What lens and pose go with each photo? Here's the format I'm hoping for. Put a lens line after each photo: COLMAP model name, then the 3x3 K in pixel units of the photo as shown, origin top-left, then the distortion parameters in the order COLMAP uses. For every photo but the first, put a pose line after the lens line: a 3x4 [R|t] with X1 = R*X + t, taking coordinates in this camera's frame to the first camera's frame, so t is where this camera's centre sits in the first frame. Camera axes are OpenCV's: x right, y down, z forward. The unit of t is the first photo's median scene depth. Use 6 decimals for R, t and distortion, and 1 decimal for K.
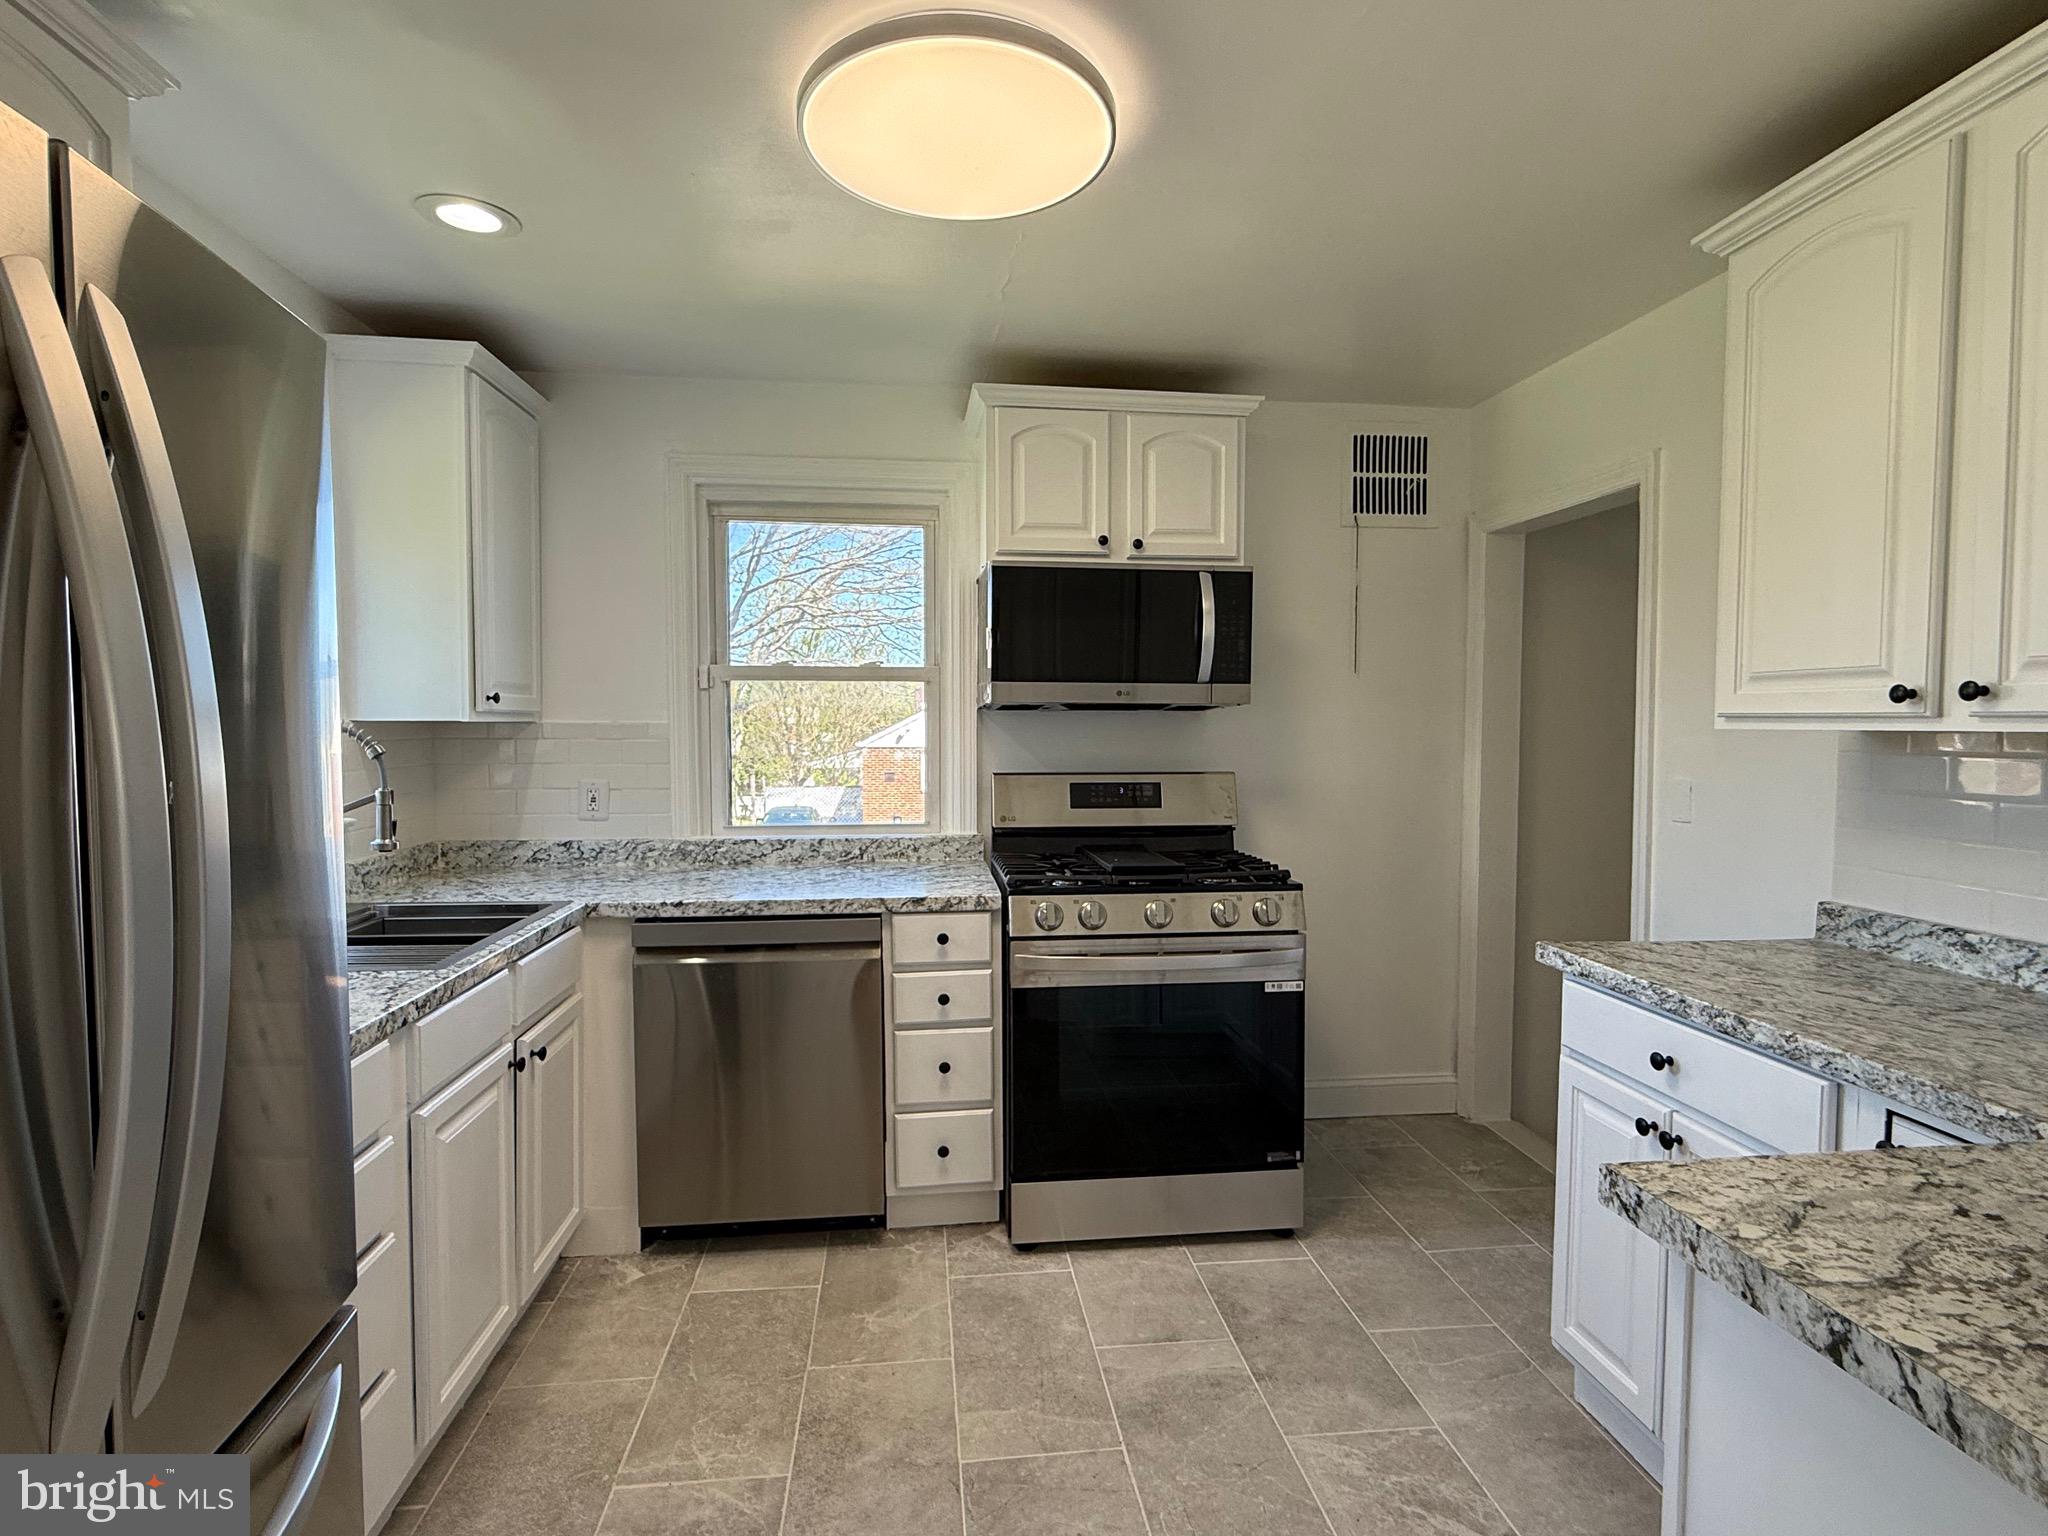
lens RADIAL K [[1006.5, 0, 1020.2], [0, 1006.5, 769.1], [0, 0, 1]] dist [-0.002326, 0.000725]
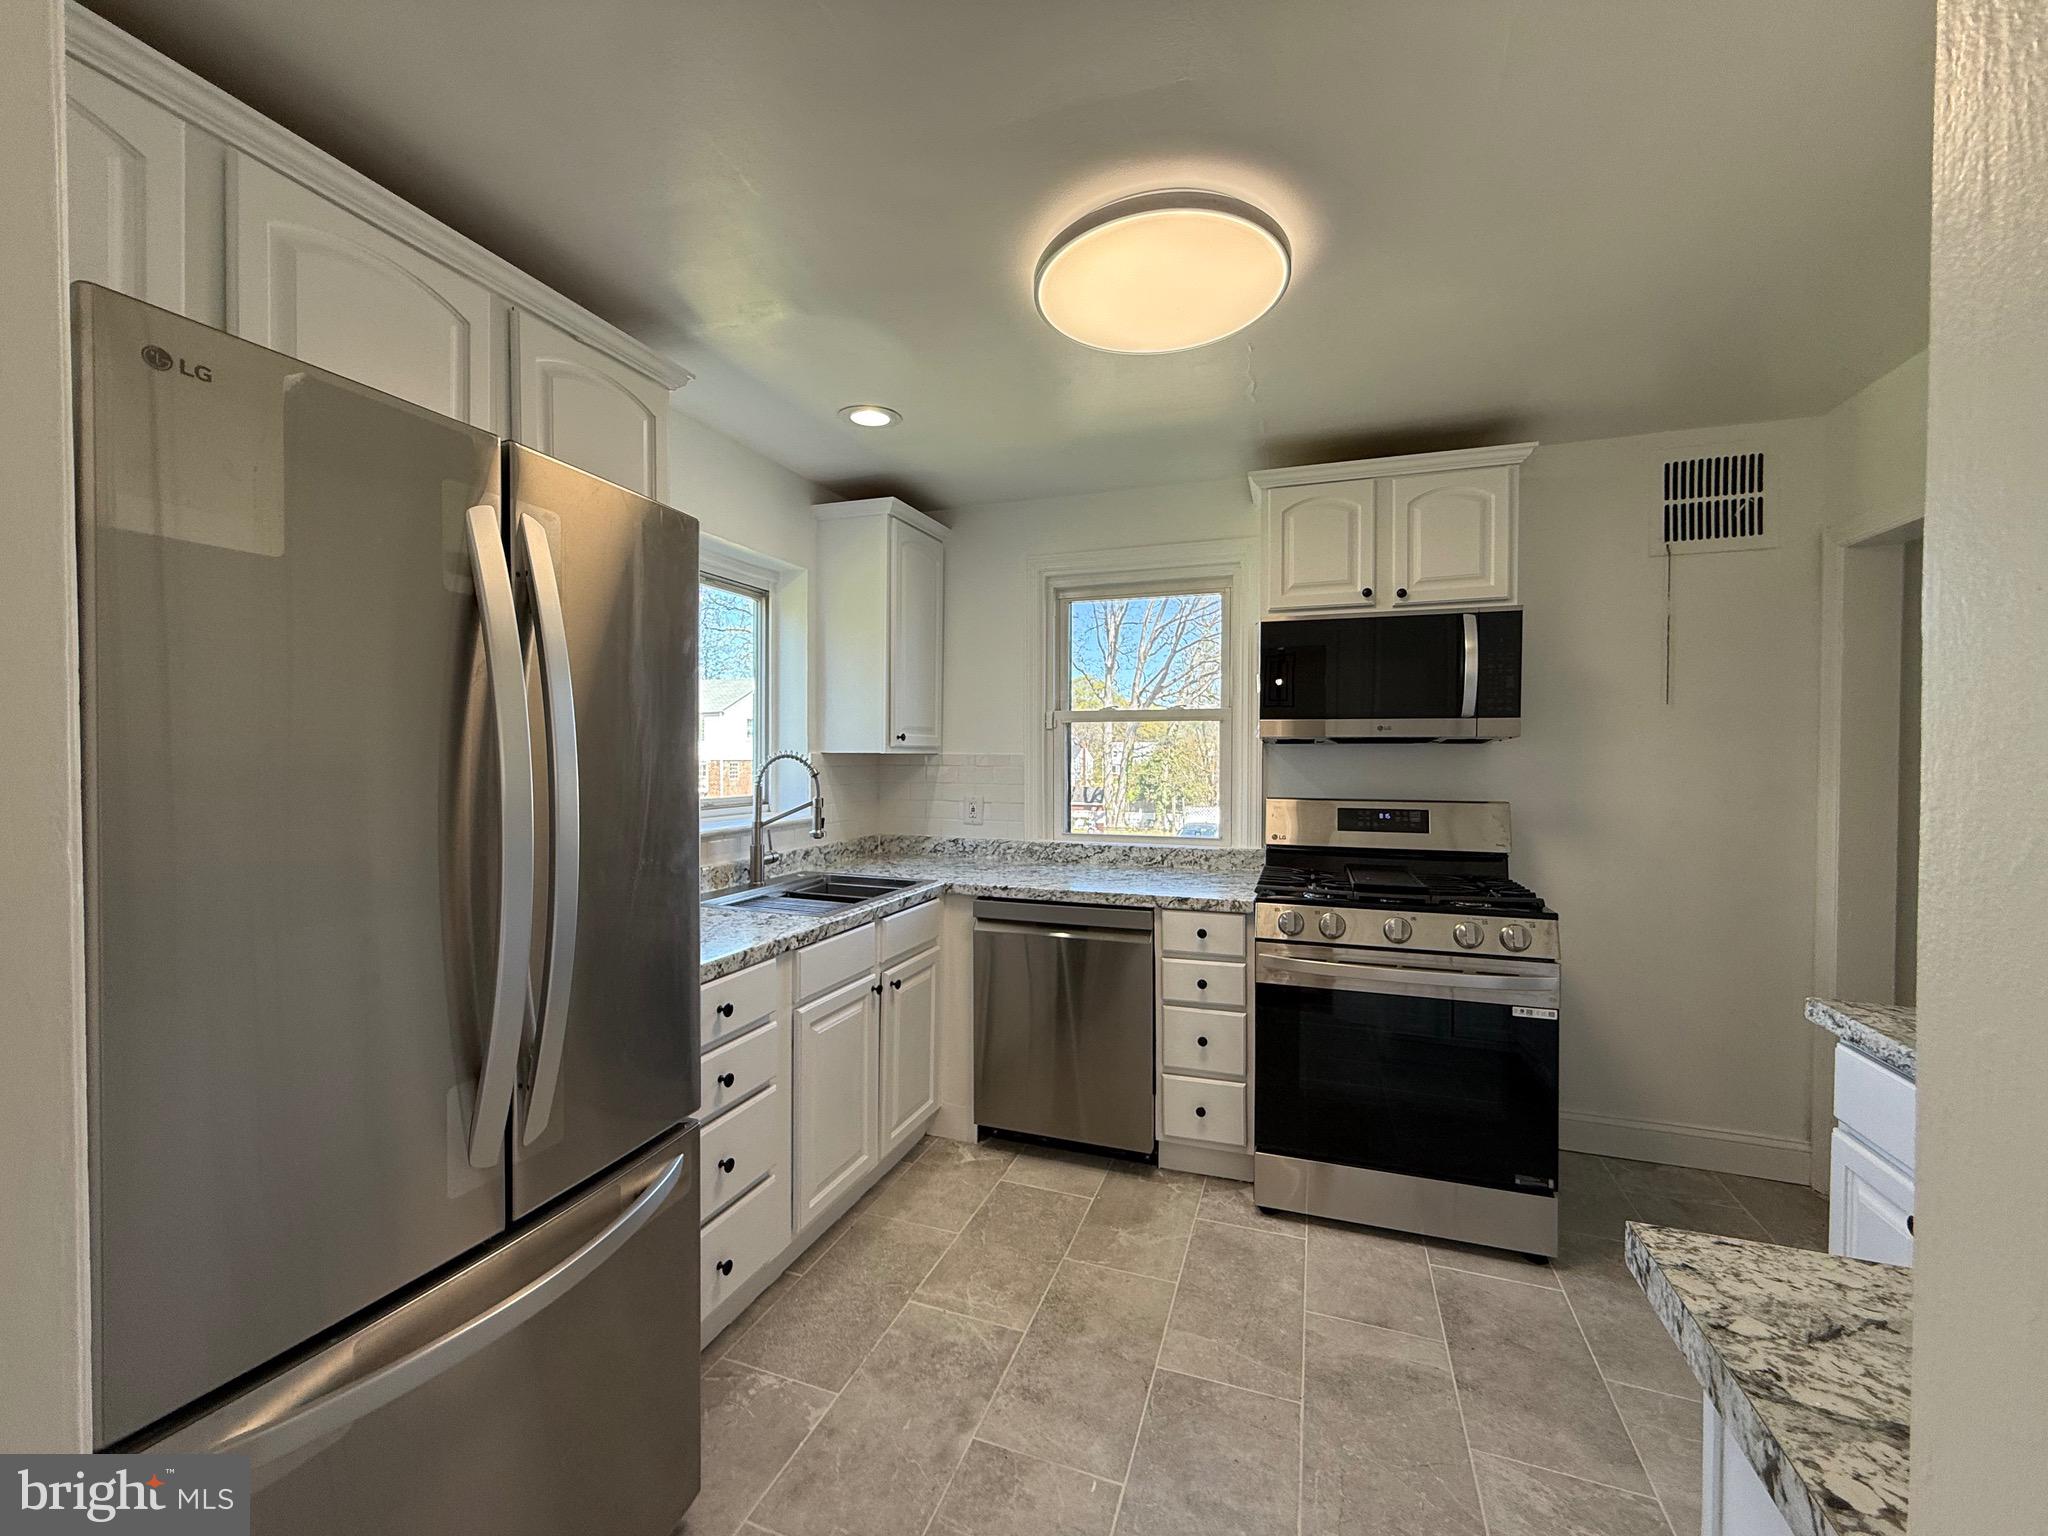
lens RADIAL K [[815.8, 0, 1019.6], [0, 815.8, 768.1], [0, 0, 1]] dist [-0.000592, -0.000068]
pose [[0.896495, 0.008484, -0.442972, 0.161418], [-0.022000, 0.999436, -0.025382, 0.000120], [0.442507, 0.032500, 0.896176, 0.019963]]
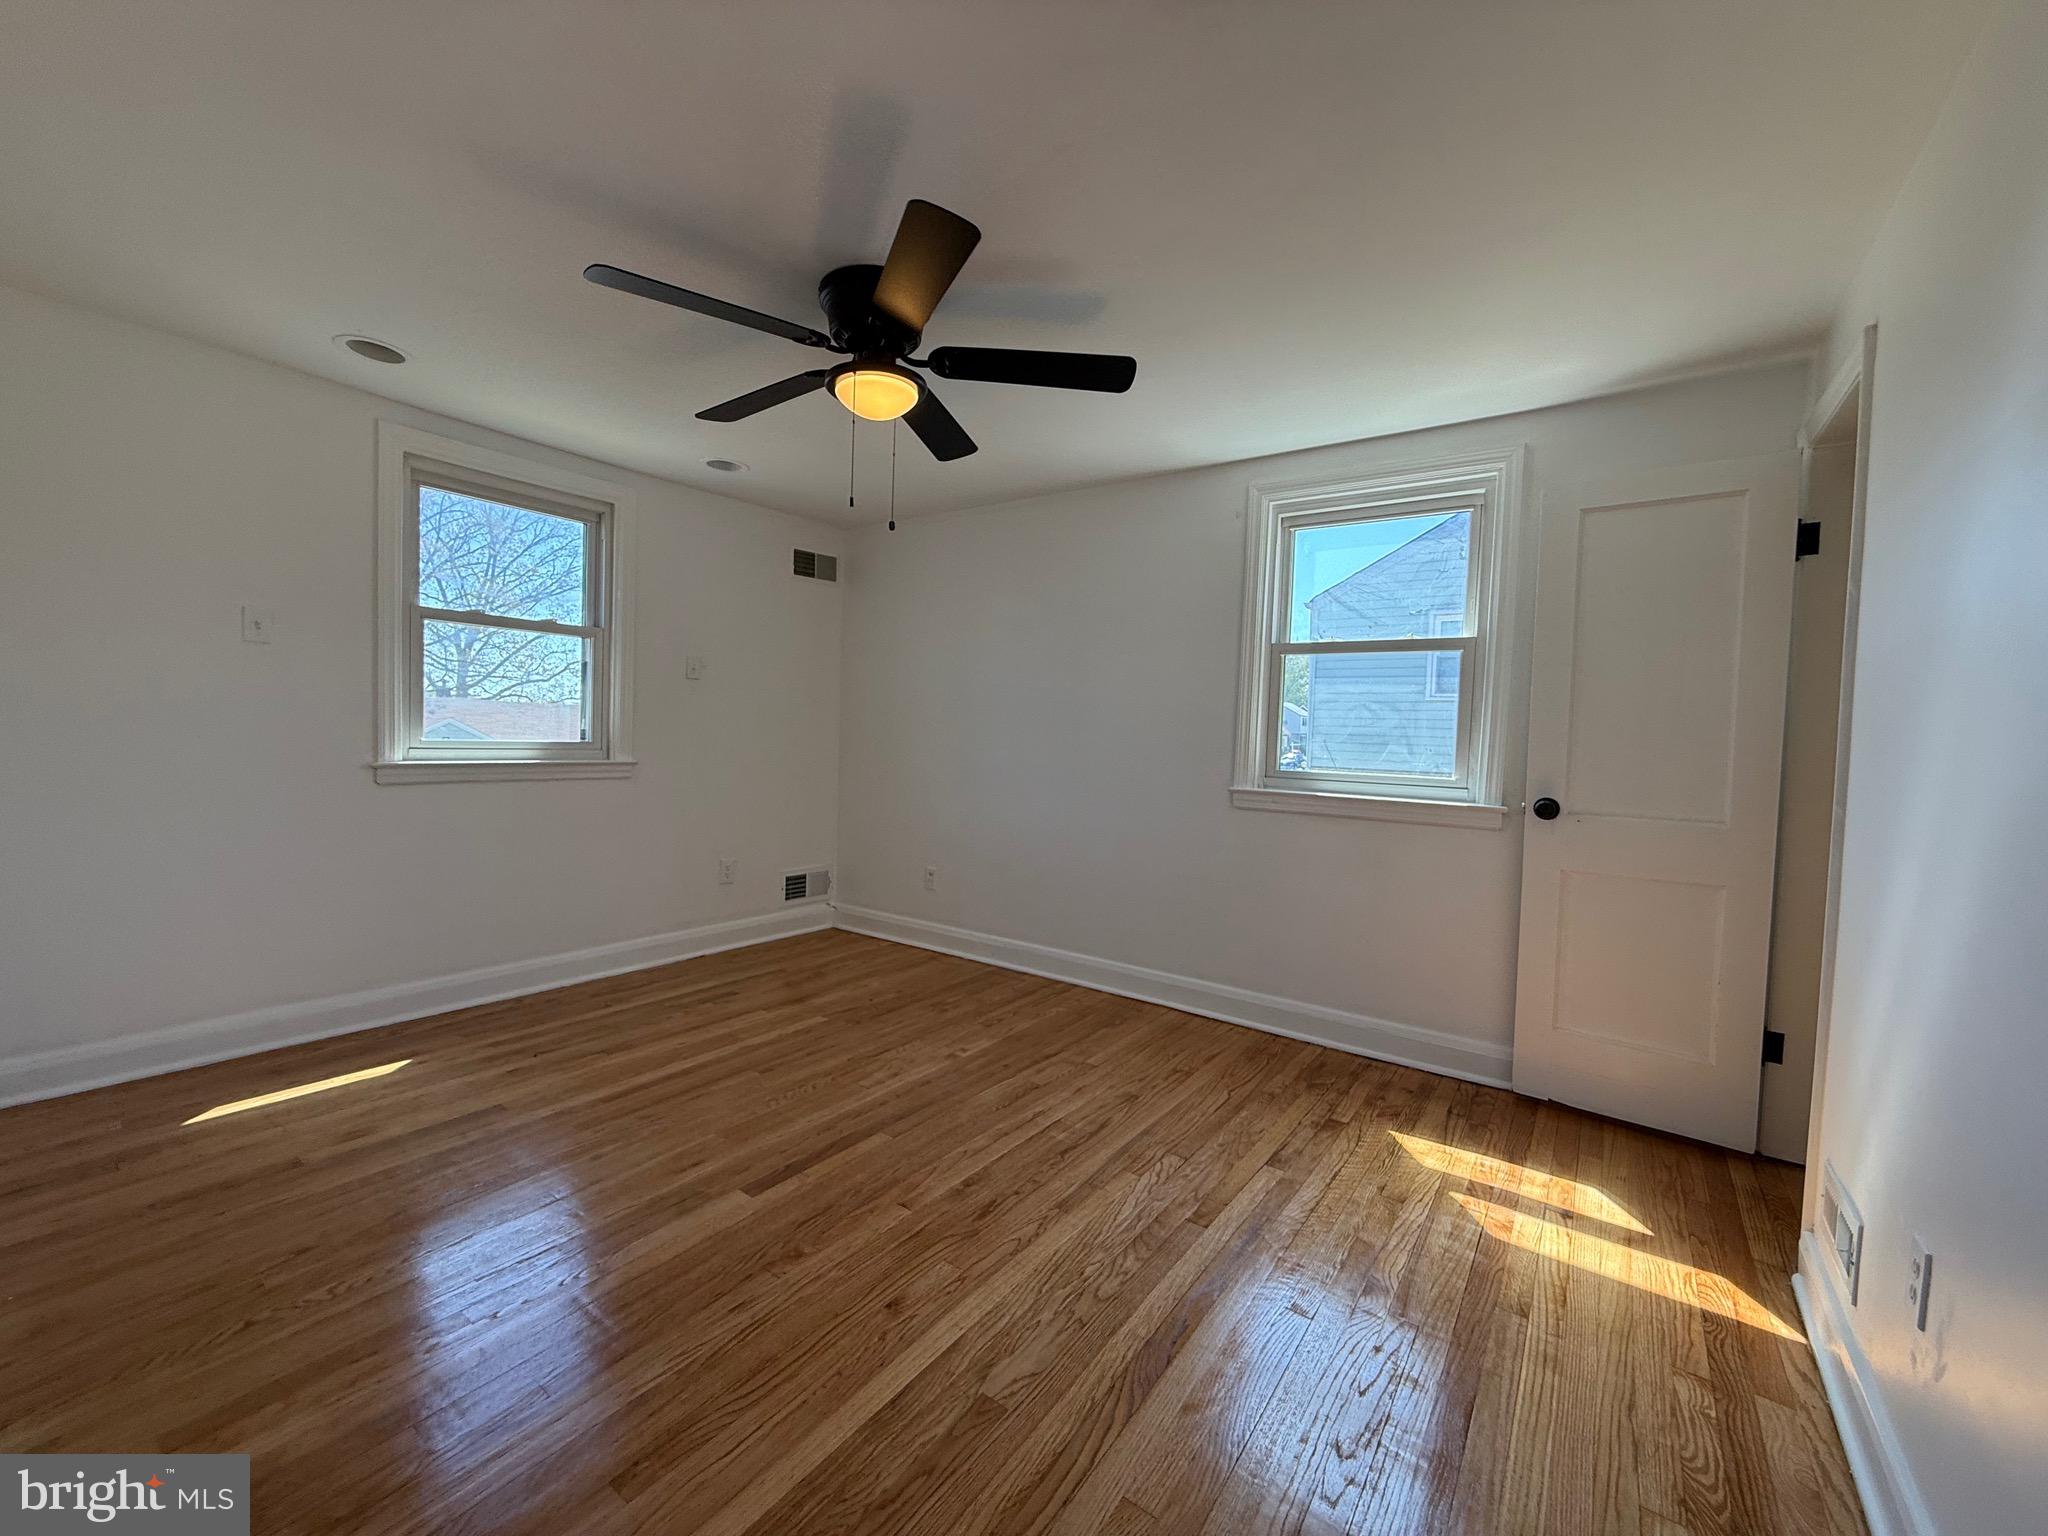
lens RADIAL K [[815.8, 0, 1023.6], [0, 815.8, 766.5], [0, 0, 1]] dist [-0.000592, -0.000068]
pose [[0.668942, -0.005551, 0.743294, -0.680530], [0.000507, 0.999975, 0.007012, 0.103699], [-0.743315, -0.004314, 0.668928, -0.238800]]
